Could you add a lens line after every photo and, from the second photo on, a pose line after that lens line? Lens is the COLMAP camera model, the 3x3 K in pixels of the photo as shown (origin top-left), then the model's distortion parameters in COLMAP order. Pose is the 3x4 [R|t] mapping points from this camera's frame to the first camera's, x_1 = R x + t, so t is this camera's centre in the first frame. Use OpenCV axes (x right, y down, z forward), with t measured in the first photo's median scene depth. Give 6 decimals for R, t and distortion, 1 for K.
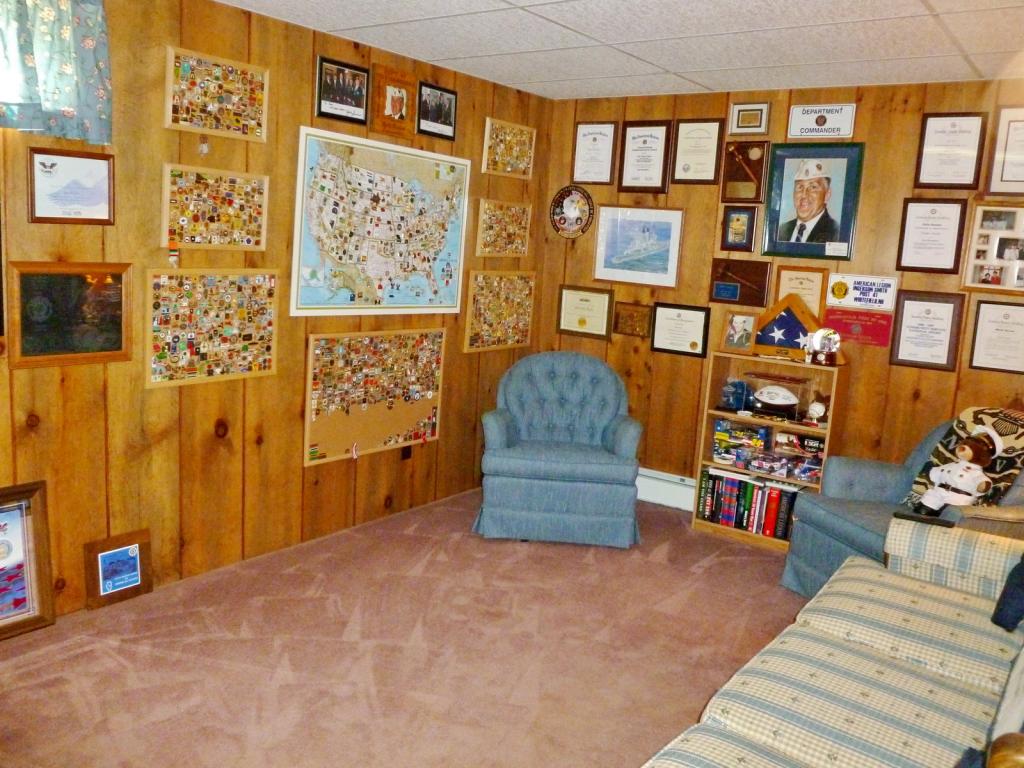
lens RADIAL K [[871.7, 0, 510.1], [0, 871.7, 379.9], [0, 0, 1]] dist [-0.024902, 0.023342]
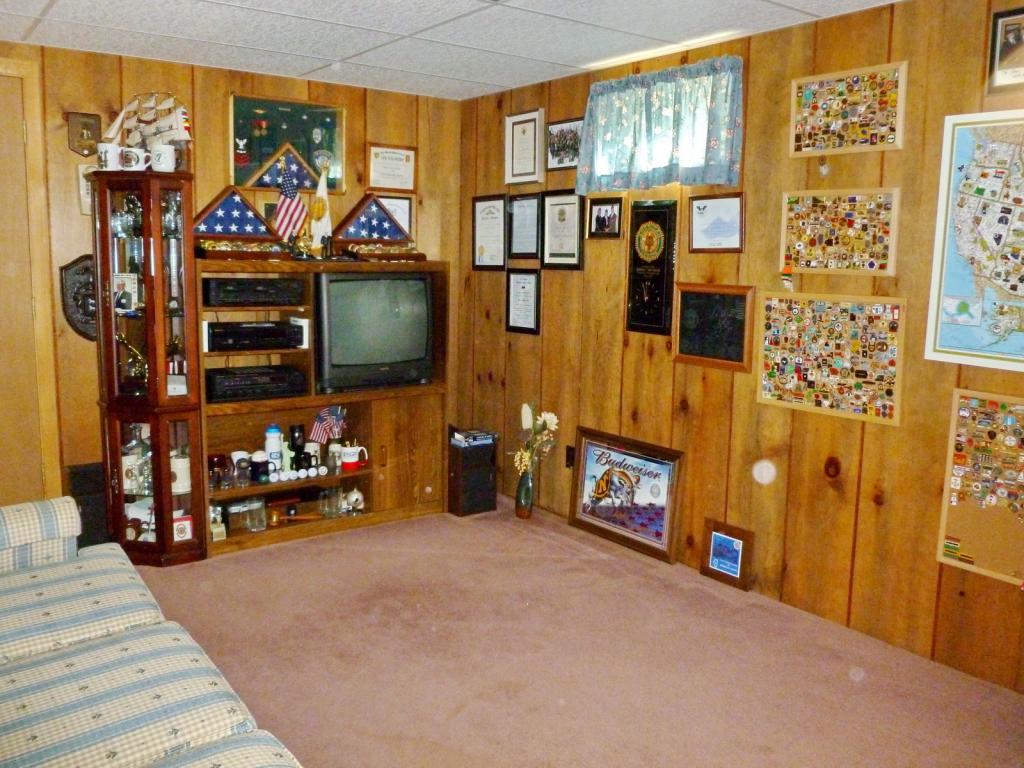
lens RADIAL K [[871.7, 0, 510.6], [0, 871.7, 383.2], [0, 0, 1]] dist [-0.024902, 0.023342]
pose [[-0.281427, 0.078227, -0.956389, 0.673590], [-0.186238, 0.973267, 0.134410, -0.096813], [0.941336, 0.215943, -0.259335, 0.943734]]
